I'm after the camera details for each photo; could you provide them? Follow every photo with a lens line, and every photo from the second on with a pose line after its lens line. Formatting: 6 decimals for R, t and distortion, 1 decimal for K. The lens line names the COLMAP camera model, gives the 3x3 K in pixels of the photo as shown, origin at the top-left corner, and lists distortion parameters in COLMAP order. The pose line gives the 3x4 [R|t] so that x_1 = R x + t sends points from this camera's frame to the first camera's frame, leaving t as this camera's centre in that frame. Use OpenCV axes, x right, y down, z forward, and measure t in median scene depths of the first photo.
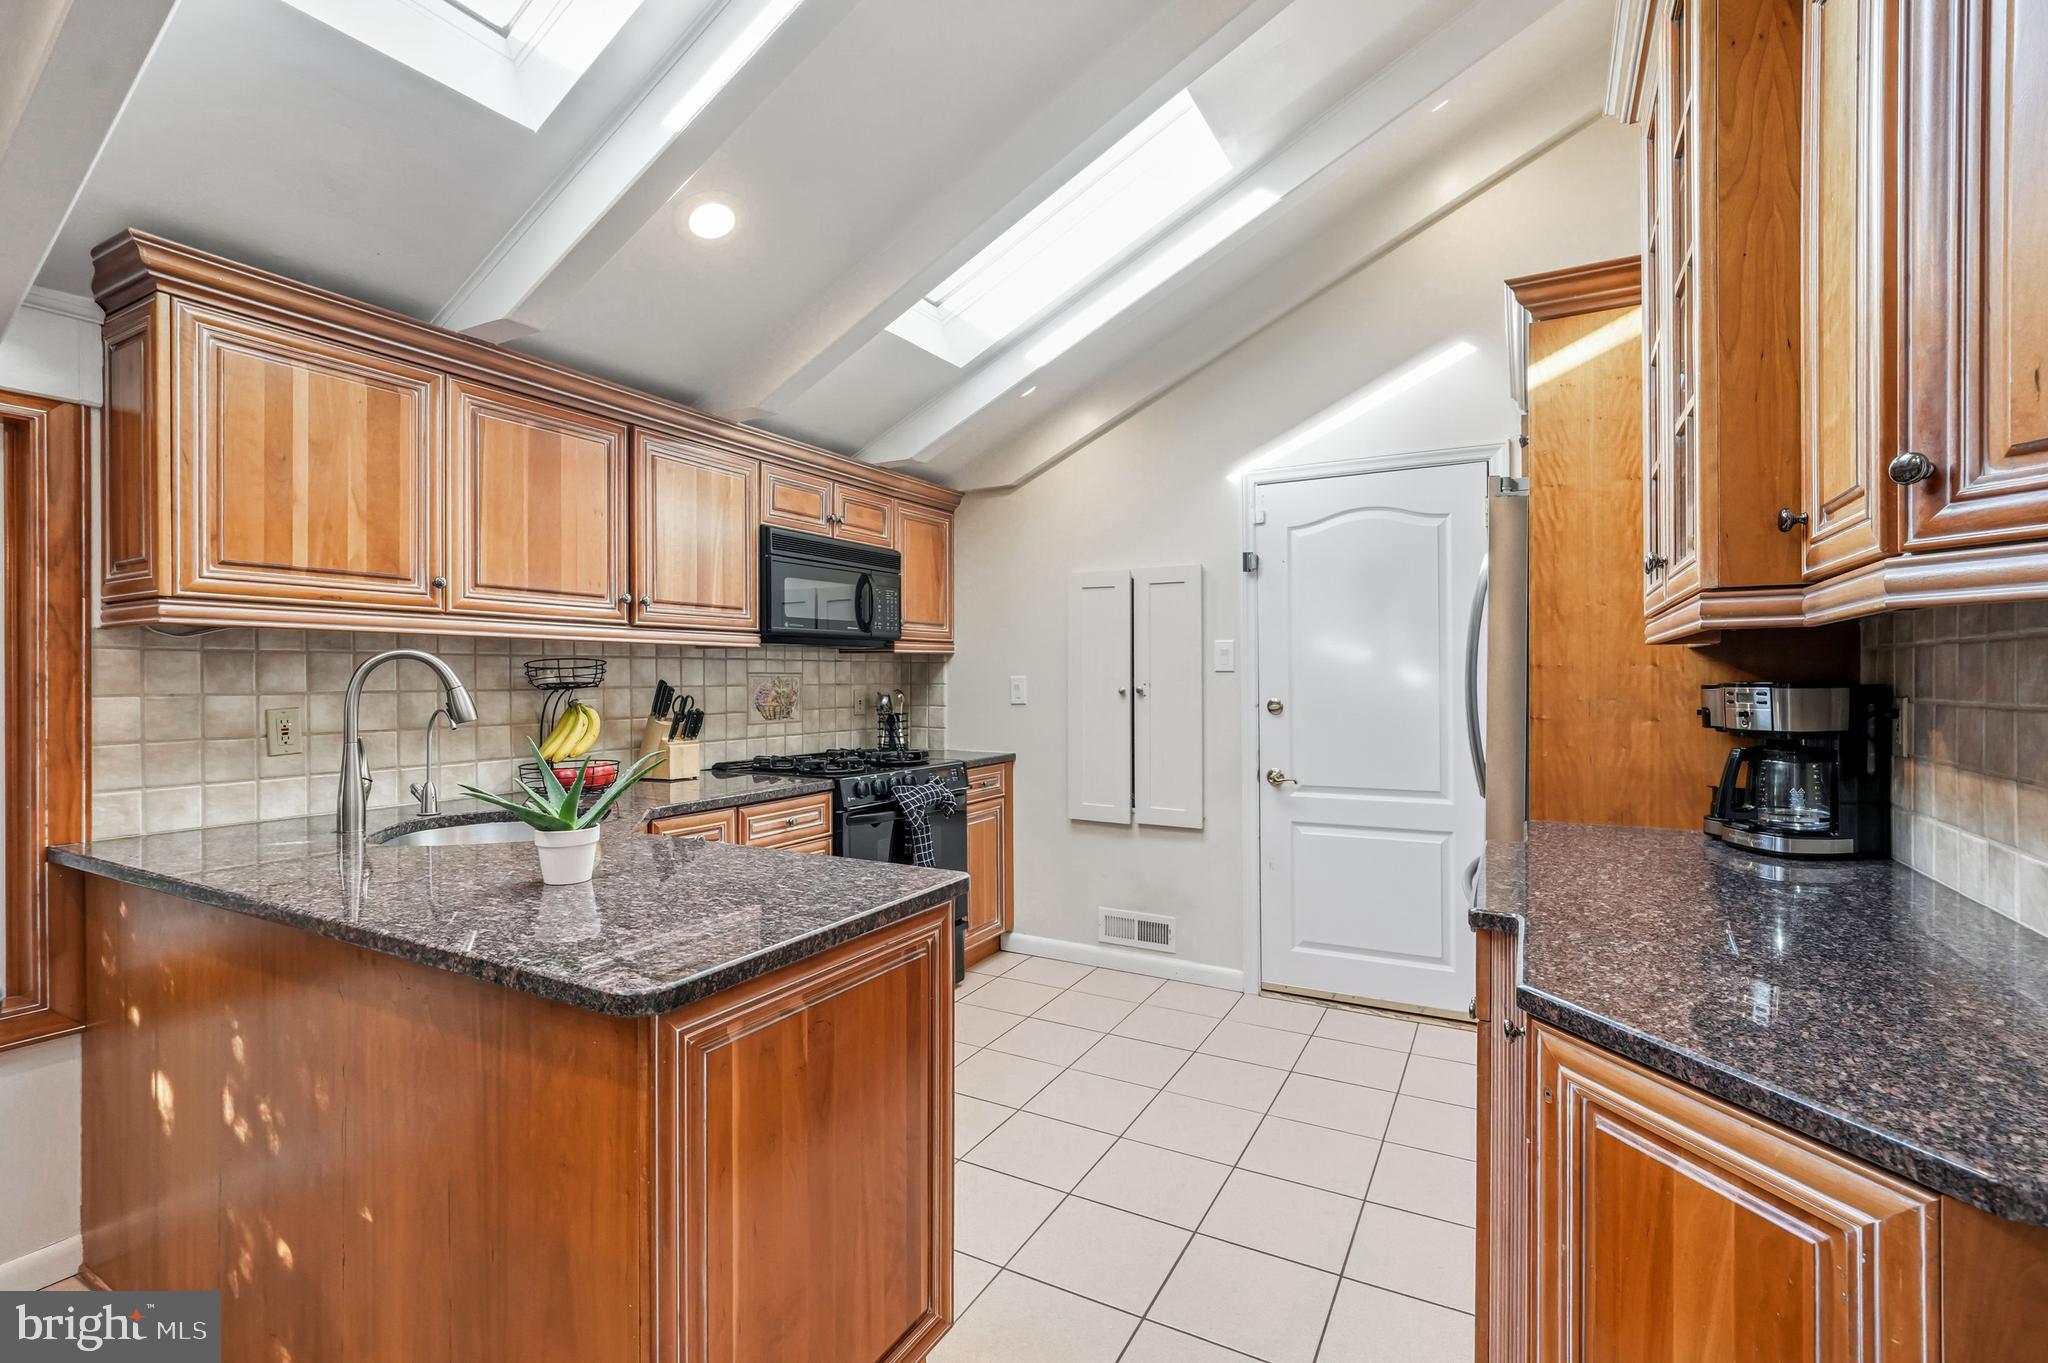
lens RADIAL K [[910.5, 0, 1027.6], [0, 910.5, 673.7], [0, 0, 1]] dist [-0.004802, -0.000418]
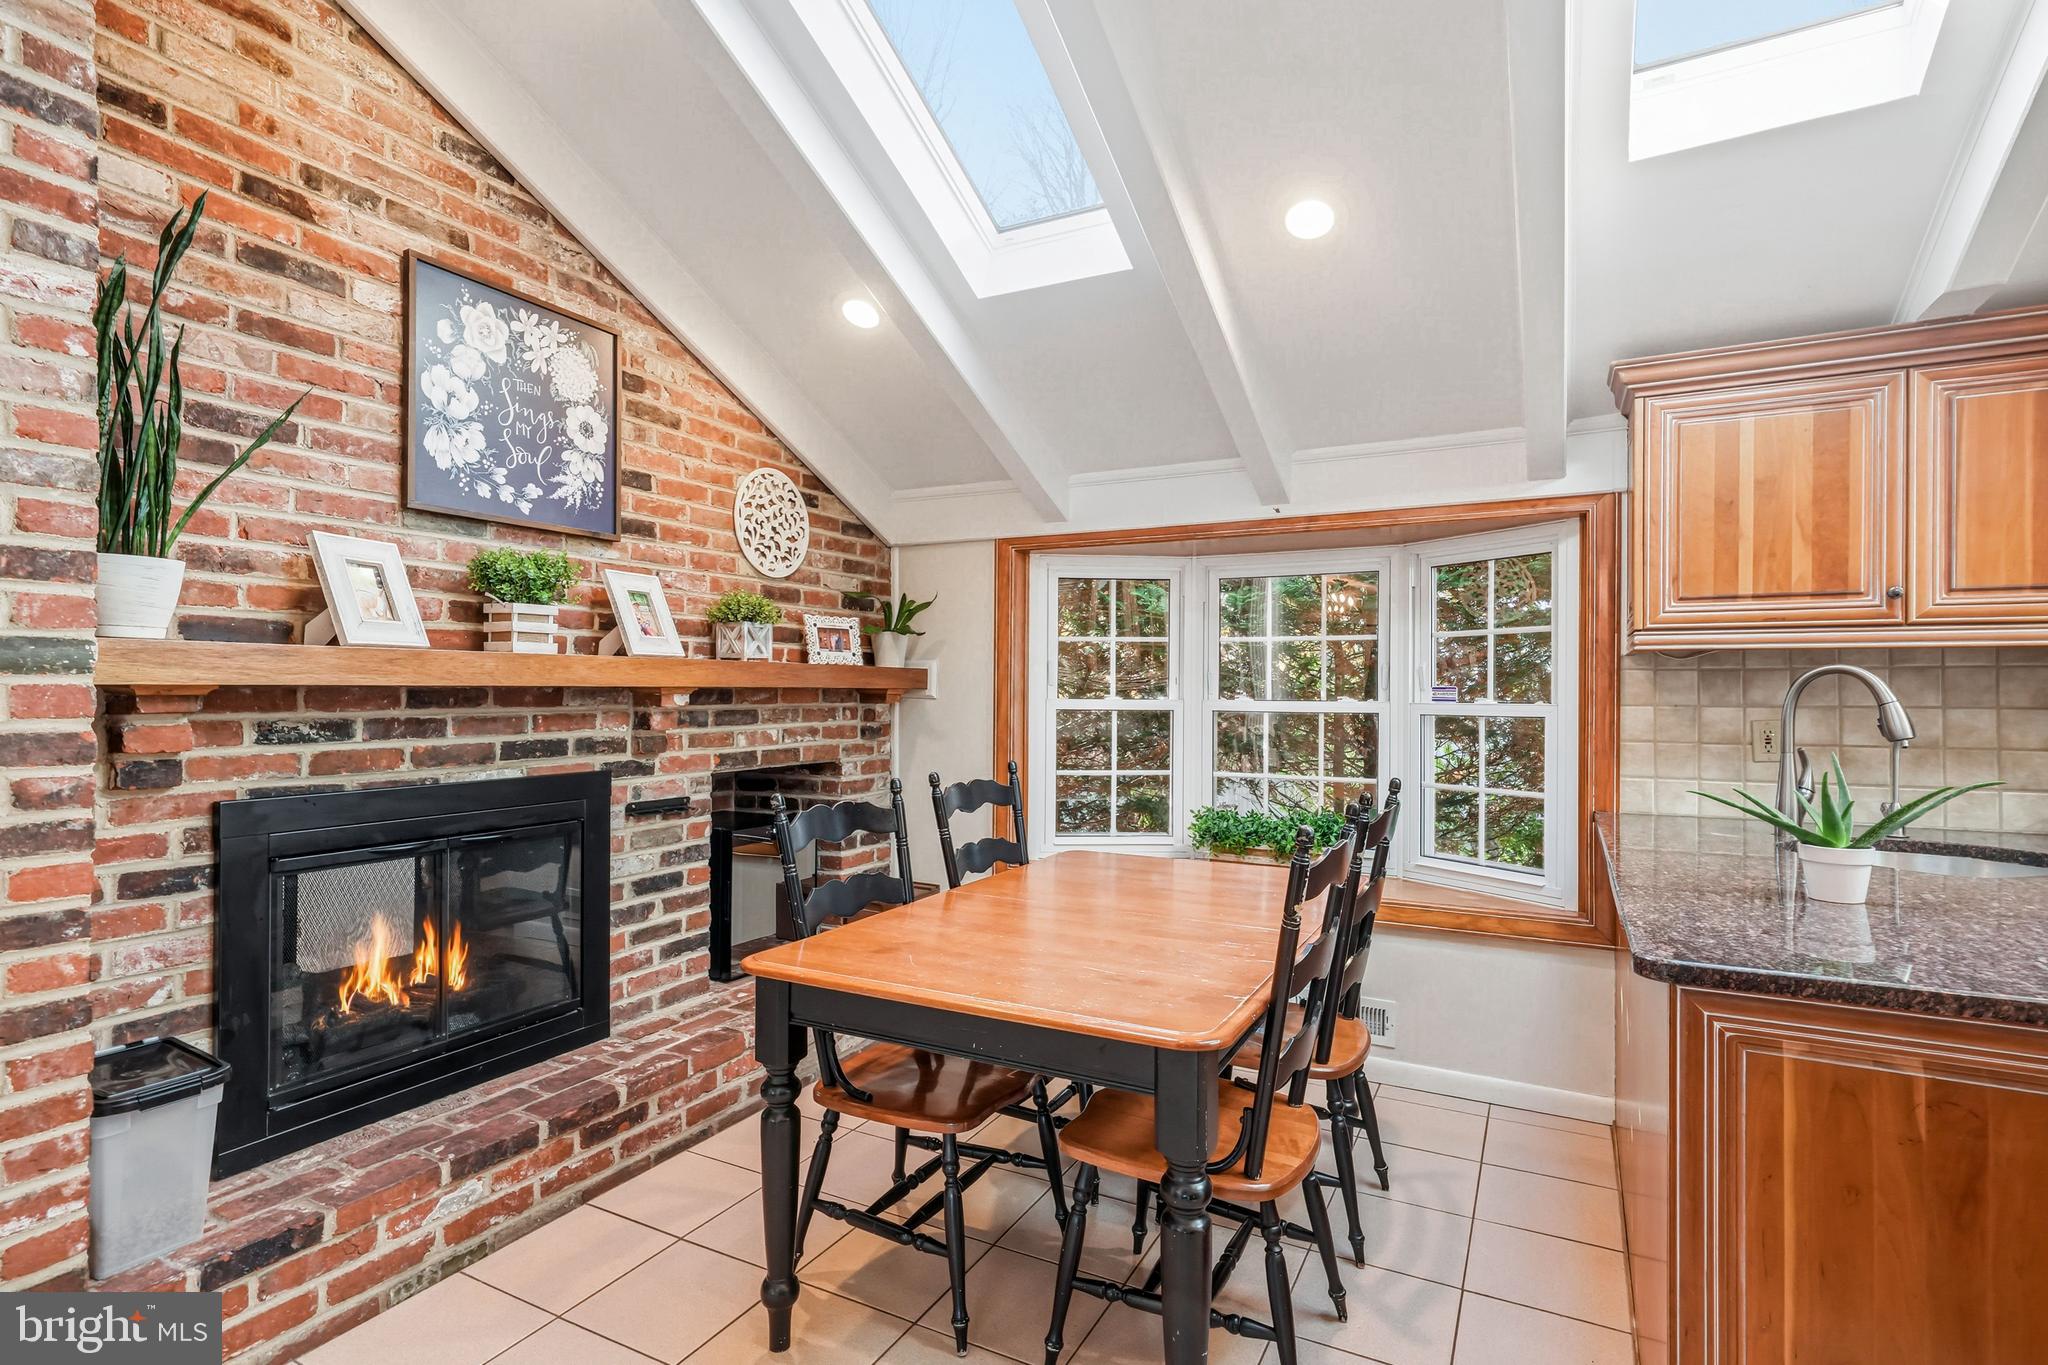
lens RADIAL K [[989.1, 0, 1027.9], [0, 989.1, 688.6], [0, 0, 1]] dist [0.000974, 0.000209]
pose [[0.012247, -0.001456, -0.999924, 0.408432], [-0.000184, 0.999999, -0.001459, 0.001836], [0.999925, 0.000201, 0.012247, 0.086105]]
